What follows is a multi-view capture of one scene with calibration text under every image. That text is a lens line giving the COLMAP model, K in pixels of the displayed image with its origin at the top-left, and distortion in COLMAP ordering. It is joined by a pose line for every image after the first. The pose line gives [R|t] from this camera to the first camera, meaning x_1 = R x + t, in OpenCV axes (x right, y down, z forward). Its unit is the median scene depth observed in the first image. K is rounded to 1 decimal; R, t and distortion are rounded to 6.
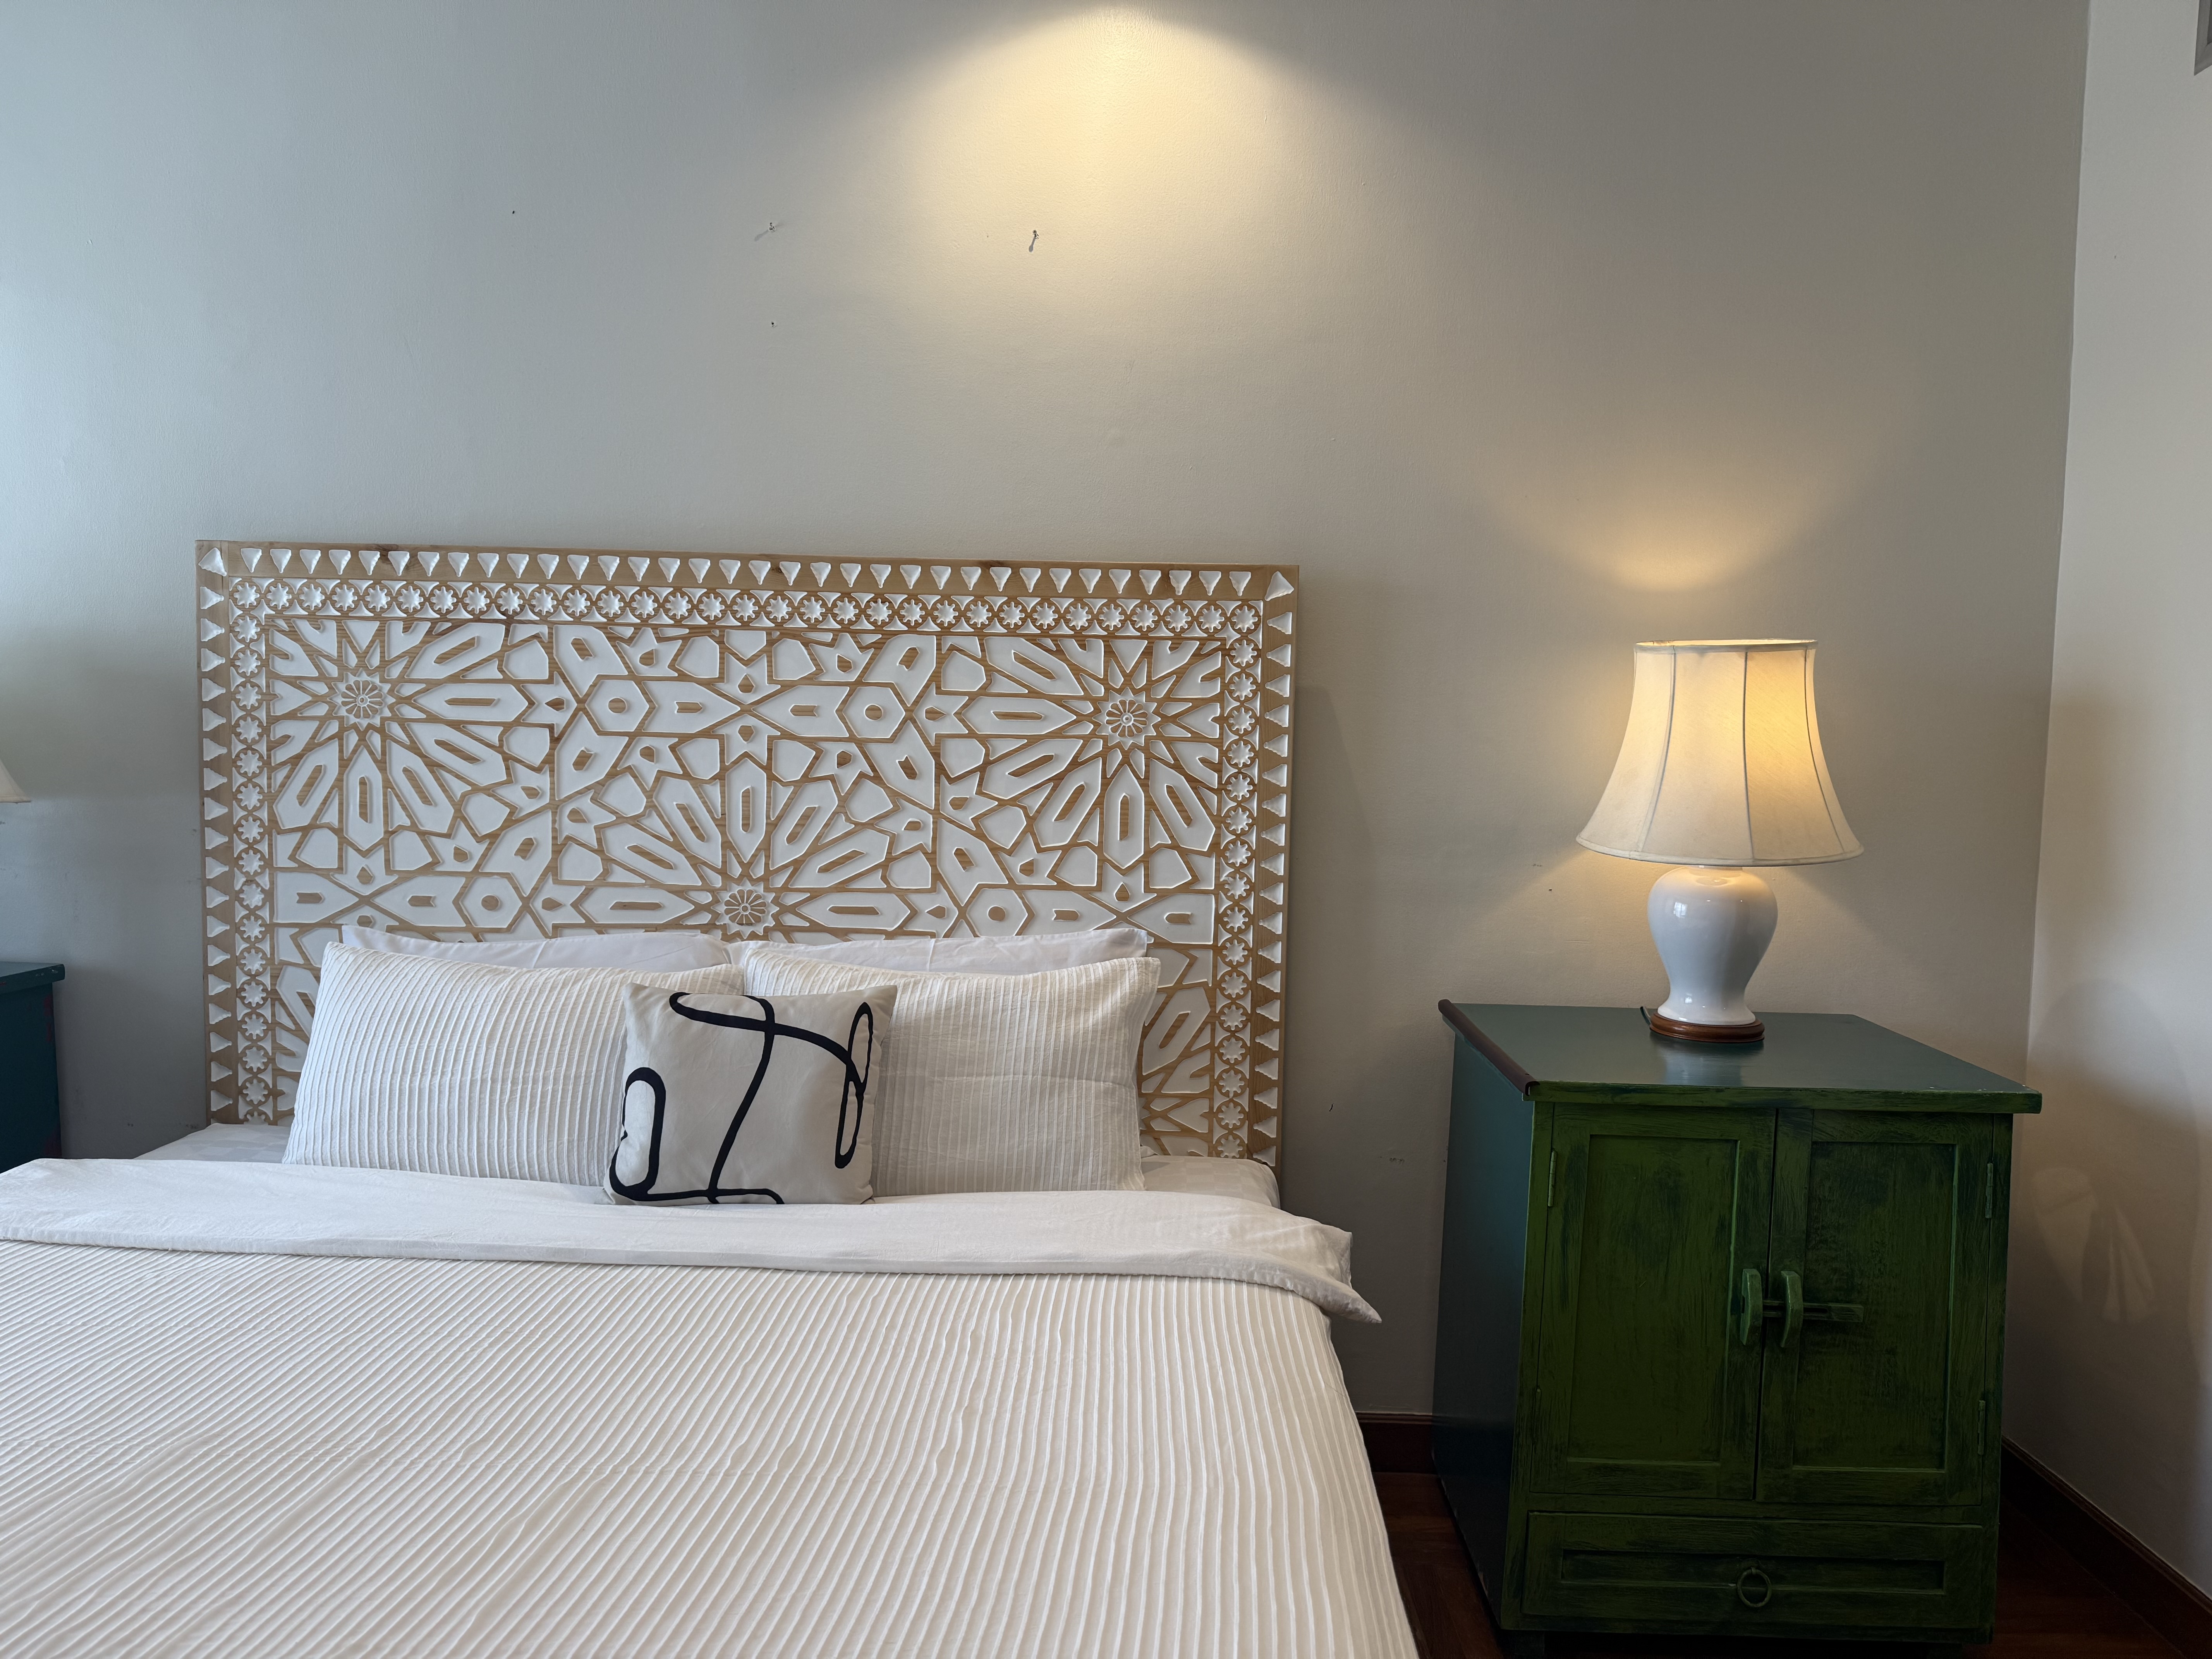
lens RADIAL K [[1552.9, 0, 1132.9], [0, 1552.9, 843.5], [0, 0, 1]] dist [0.079606, -0.103415]
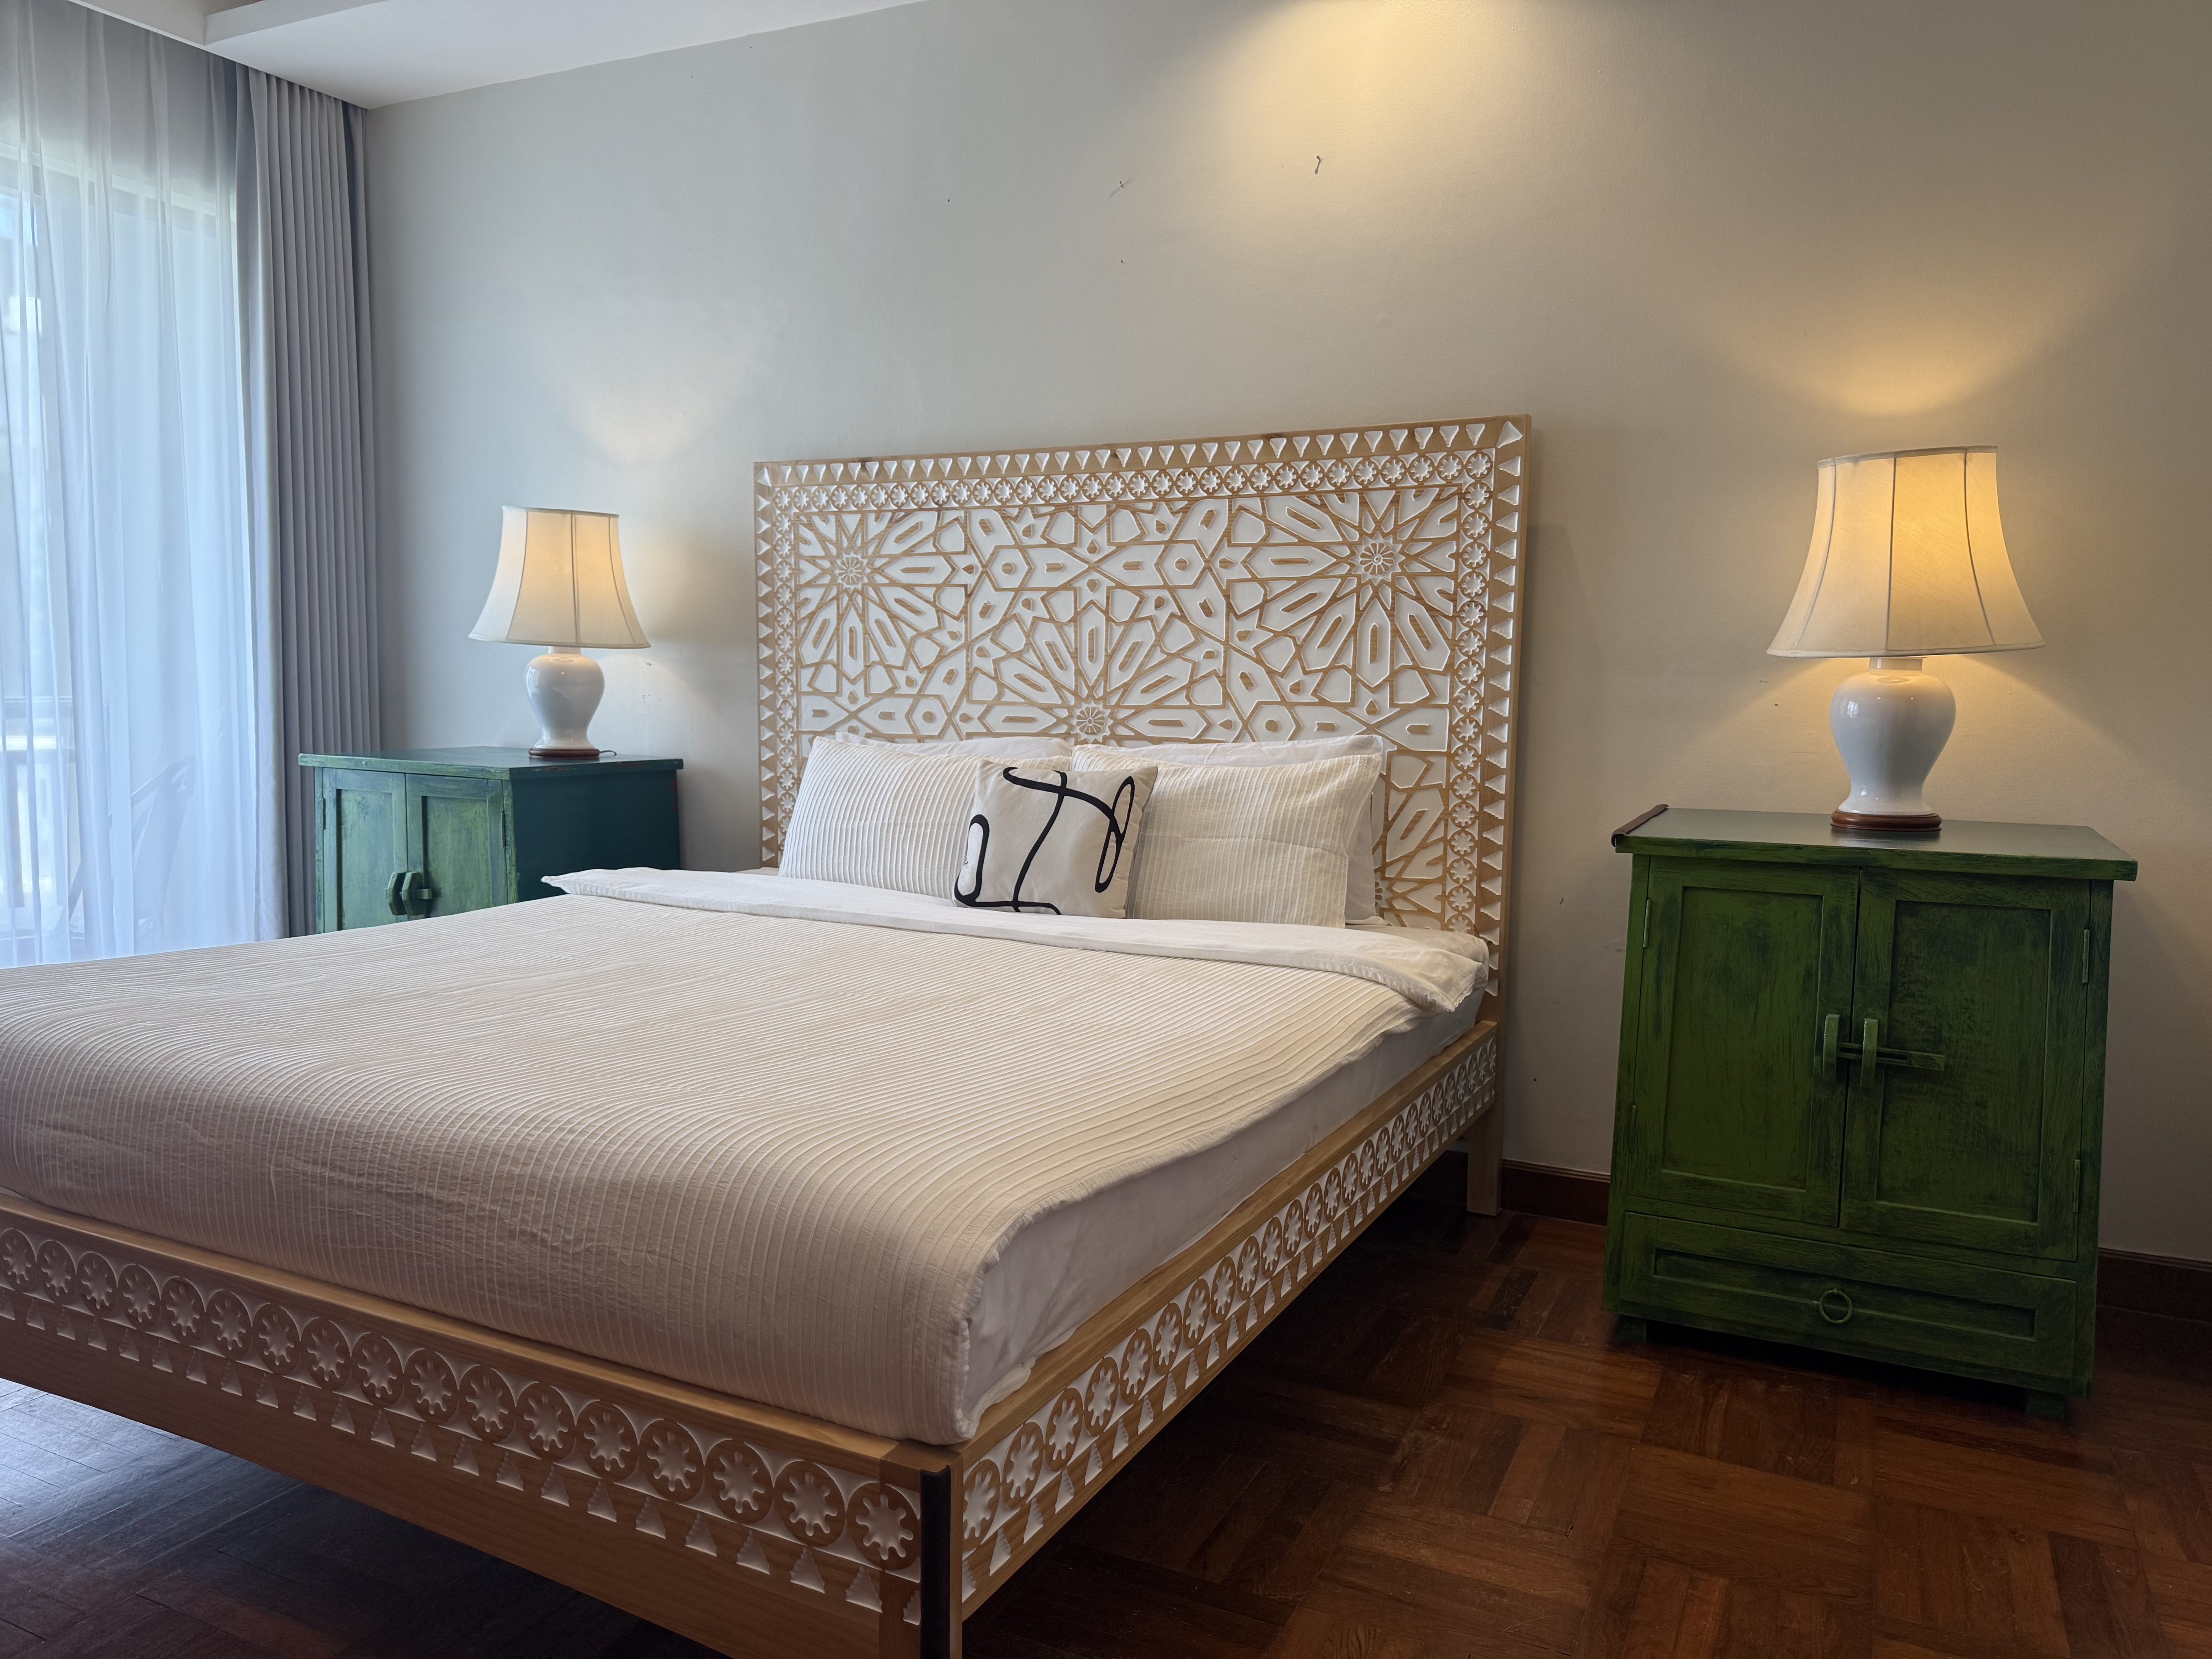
lens RADIAL K [[1552.9, 0, 1124.2], [0, 1552.9, 849.4], [0, 0, 1]] dist [0.079606, -0.103415]
pose [[0.907416, 0.034921, -0.418780, 0.330440], [-0.024737, 0.999252, 0.029726, 0.111288], [0.419504, -0.016615, 0.907601, -0.171182]]
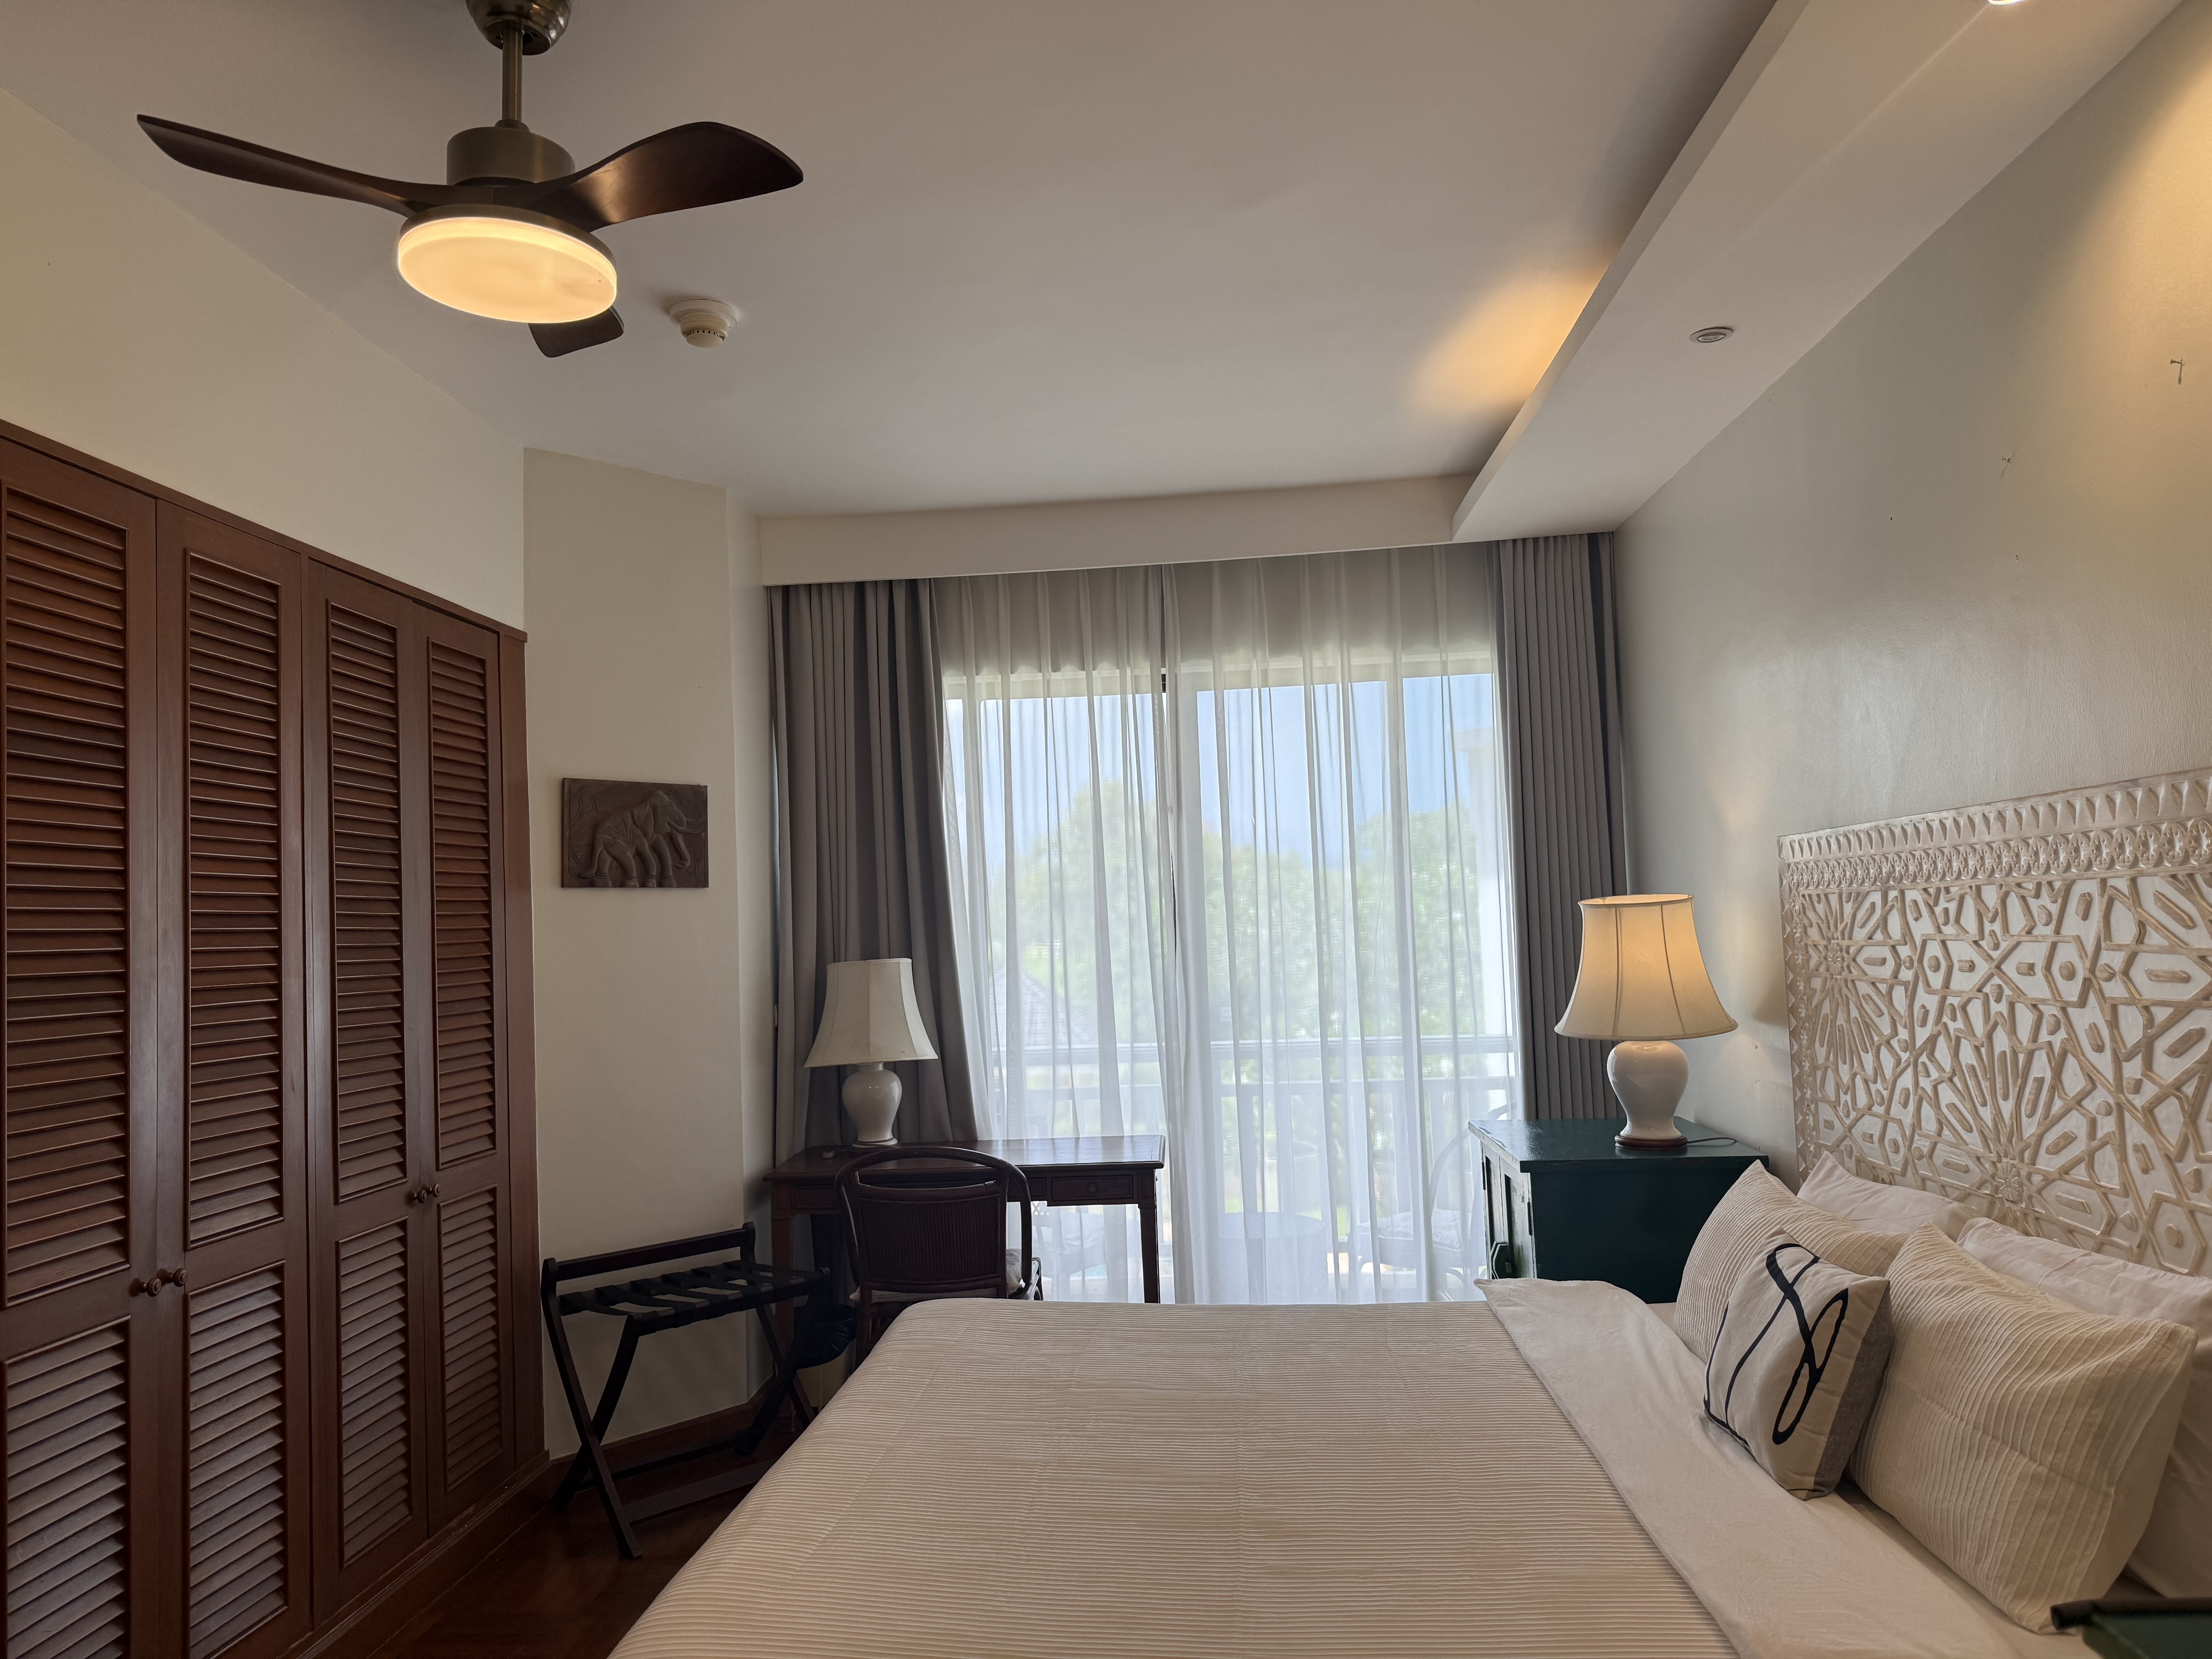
lens RADIAL K [[1552.9, 0, 1106.2], [0, 1552.9, 842.5], [0, 0, 1]] dist [0.079606, -0.103415]
pose [[-0.055241, -0.077273, -0.995478, 0.734561], [-0.037924, 0.996444, -0.075244, -0.069726], [0.997753, 0.033596, -0.057975, 0.524319]]
